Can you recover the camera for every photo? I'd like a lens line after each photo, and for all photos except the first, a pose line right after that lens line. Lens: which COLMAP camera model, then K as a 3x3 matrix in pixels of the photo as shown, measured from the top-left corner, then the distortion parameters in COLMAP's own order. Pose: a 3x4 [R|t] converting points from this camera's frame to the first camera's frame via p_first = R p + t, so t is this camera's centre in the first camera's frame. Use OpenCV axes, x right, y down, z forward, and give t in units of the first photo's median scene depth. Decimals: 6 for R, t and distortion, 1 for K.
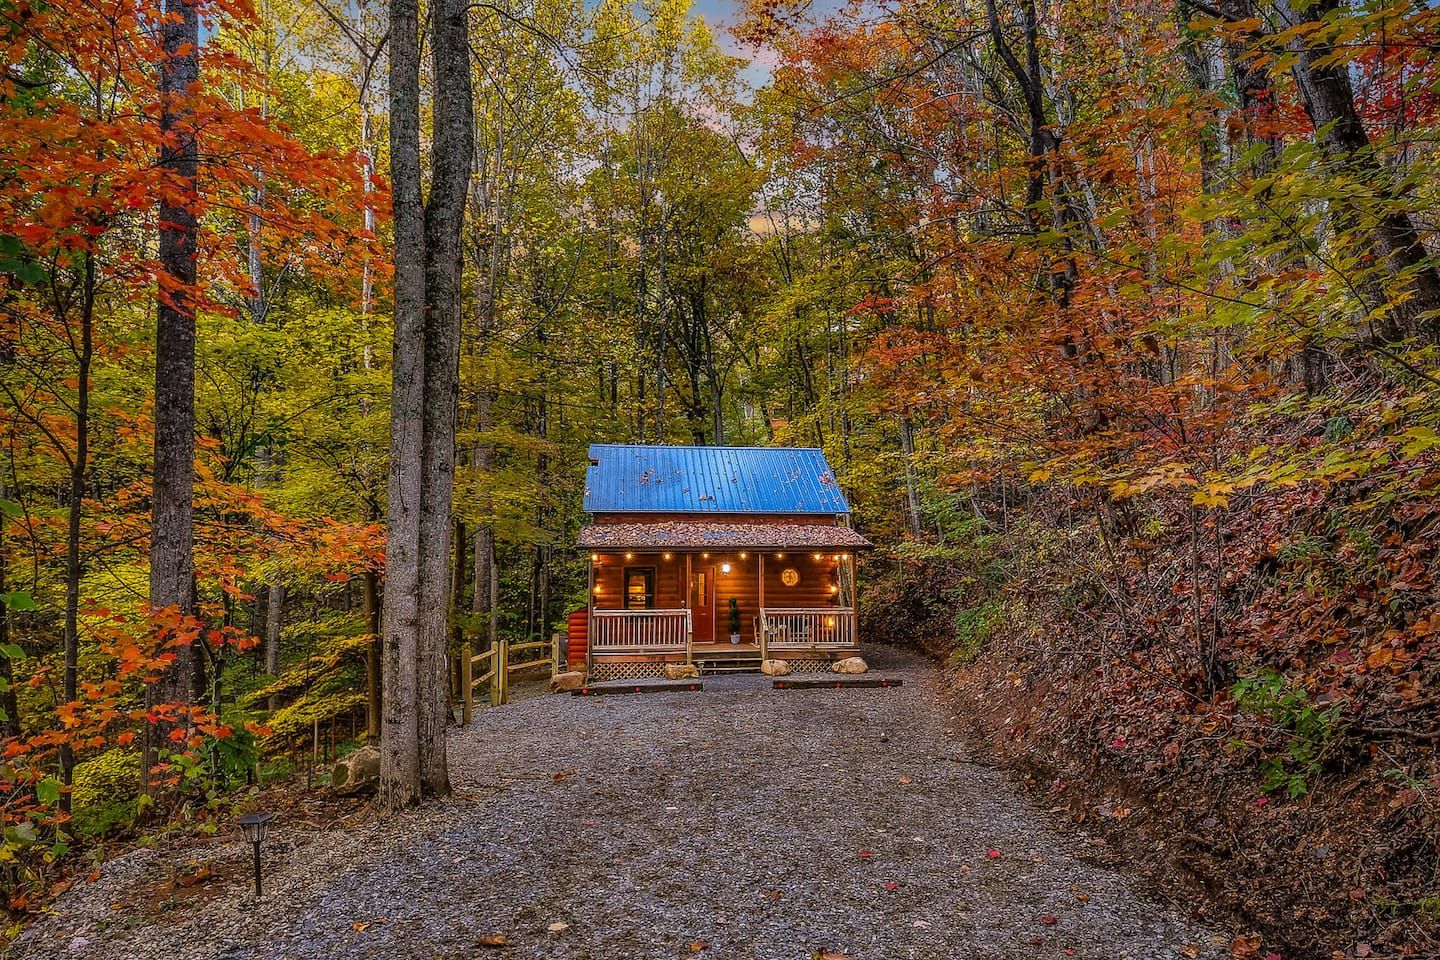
lens RADIAL K [[866.3, 0, 741.9], [0, 866.3, 480.5], [0, 0, 1]] dist [0.034801, -0.057727]
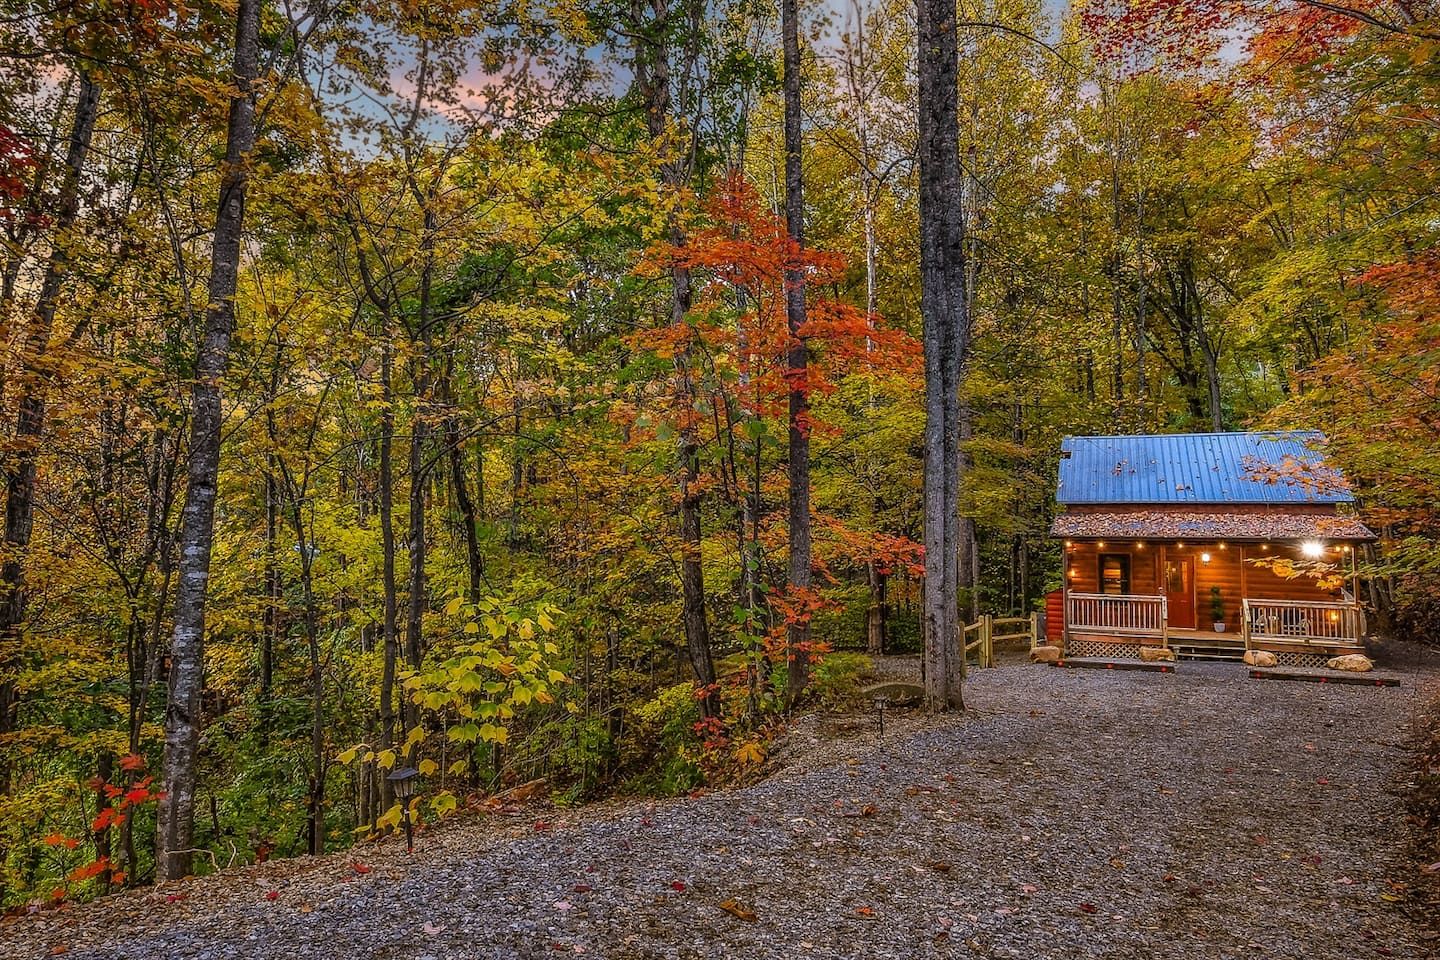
lens RADIAL K [[866.3, 0, 741.9], [0, 866.3, 480.5], [0, 0, 1]] dist [0.034801, -0.057727]
pose [[0.859729, -0.017165, -0.510462, 0.039582], [0.033794, 0.999157, 0.023319, -0.033234], [0.509631, -0.037299, 0.859584, -0.159970]]
